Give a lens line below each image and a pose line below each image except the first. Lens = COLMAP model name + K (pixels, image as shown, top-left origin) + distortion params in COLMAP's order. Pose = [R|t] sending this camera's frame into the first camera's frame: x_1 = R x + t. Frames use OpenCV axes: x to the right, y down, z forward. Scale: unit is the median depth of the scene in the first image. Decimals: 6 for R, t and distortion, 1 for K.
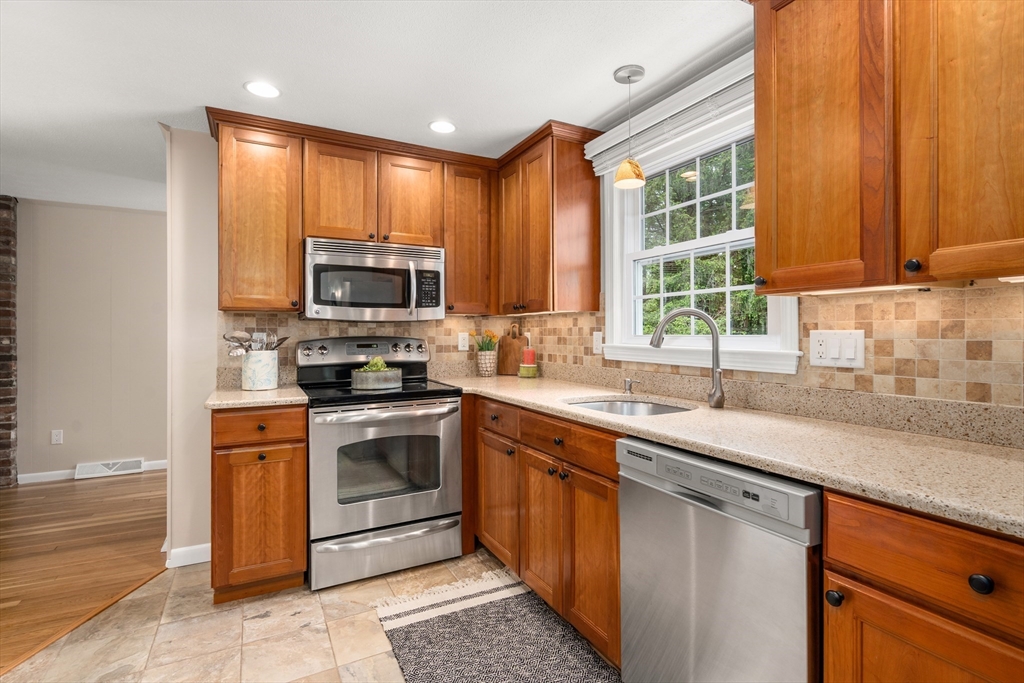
lens RADIAL K [[479.1, 0, 507.0], [0, 479.1, 337.2], [0, 0, 1]] dist [0.000332, 0.000443]
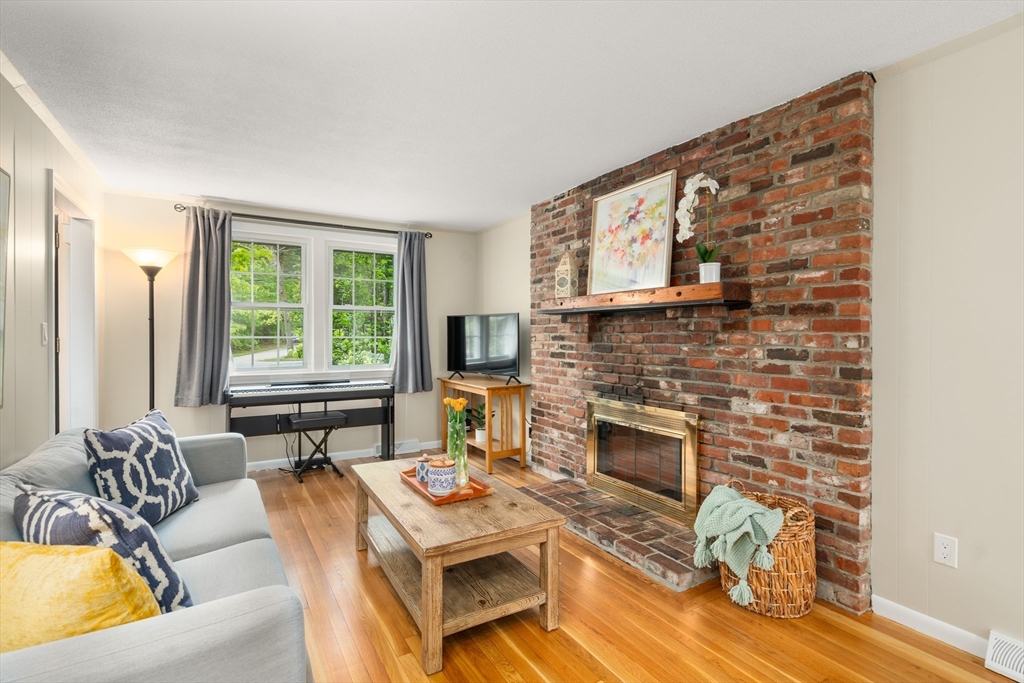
lens RADIAL K [[479.1, 0, 506.5], [0, 479.1, 338.4], [0, 0, 1]] dist [0.000332, 0.000443]
pose [[0.037498, 0.003204, -0.999292, -0.510707], [-0.002798, 0.999991, 0.003101, 0.002878], [0.999293, 0.002679, 0.037507, 0.580269]]
